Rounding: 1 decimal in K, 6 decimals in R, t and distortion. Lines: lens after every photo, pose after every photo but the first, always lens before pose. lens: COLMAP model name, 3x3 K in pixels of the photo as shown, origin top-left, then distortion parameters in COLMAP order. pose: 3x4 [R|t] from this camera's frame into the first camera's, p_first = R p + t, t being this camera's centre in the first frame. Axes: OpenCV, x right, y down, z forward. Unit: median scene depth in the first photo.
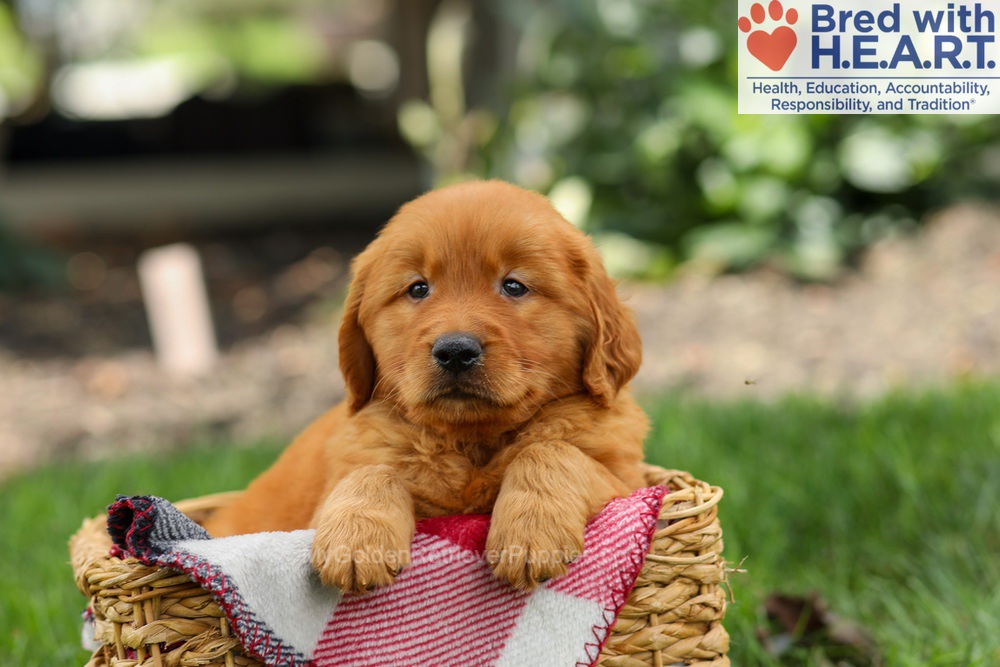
lens RADIAL K [[2962.8, 0, 492.9], [0, 2962.8, 308.9], [0, 0, 1]] dist [0.122471, 0.000000]
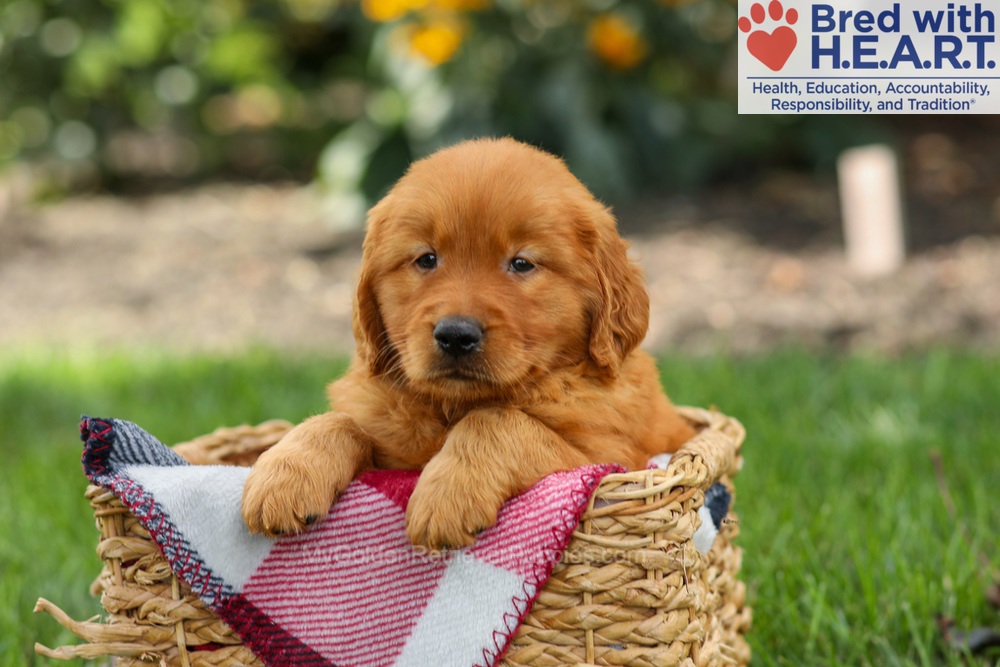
lens RADIAL K [[2962.8, 0, 493.5], [0, 2962.8, 311.2], [0, 0, 1]] dist [0.122471, 0.000000]
pose [[0.909587, 0.096043, -0.404261, 0.422414], [-0.074073, 0.994815, 0.069682, -0.057430], [0.408858, -0.033437, 0.911985, 0.094809]]
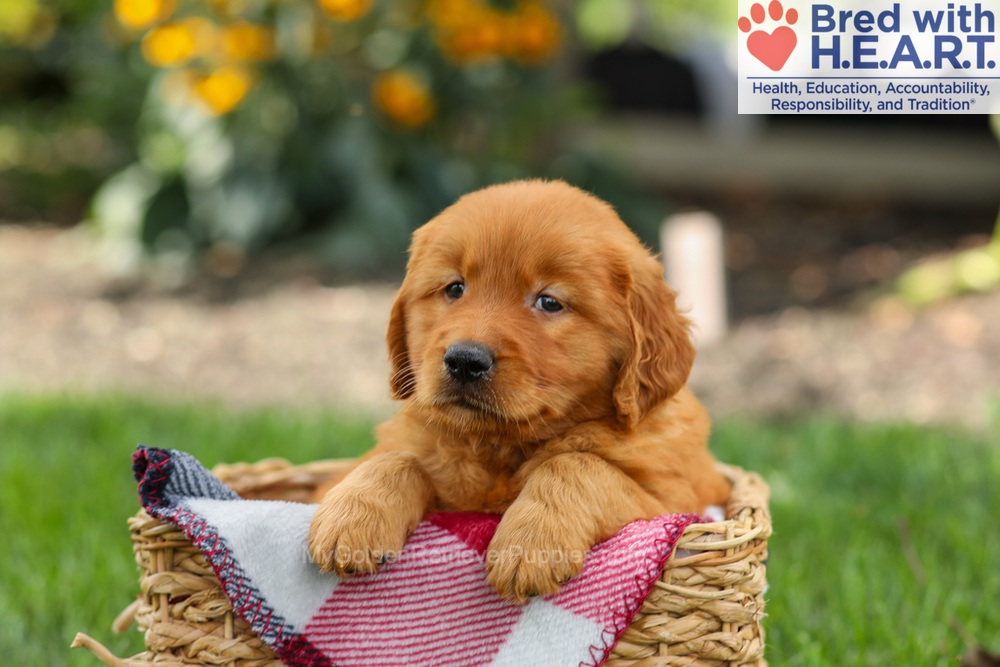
lens RADIAL K [[2962.8, 0, 497.9], [0, 2962.8, 364.6], [0, 0, 1]] dist [0.122471, 0.000000]
pose [[0.949320, 0.132657, -0.284946, 0.271484], [-0.122738, 0.991051, 0.052473, -0.032083], [0.289356, -0.014840, 0.957106, 0.061383]]
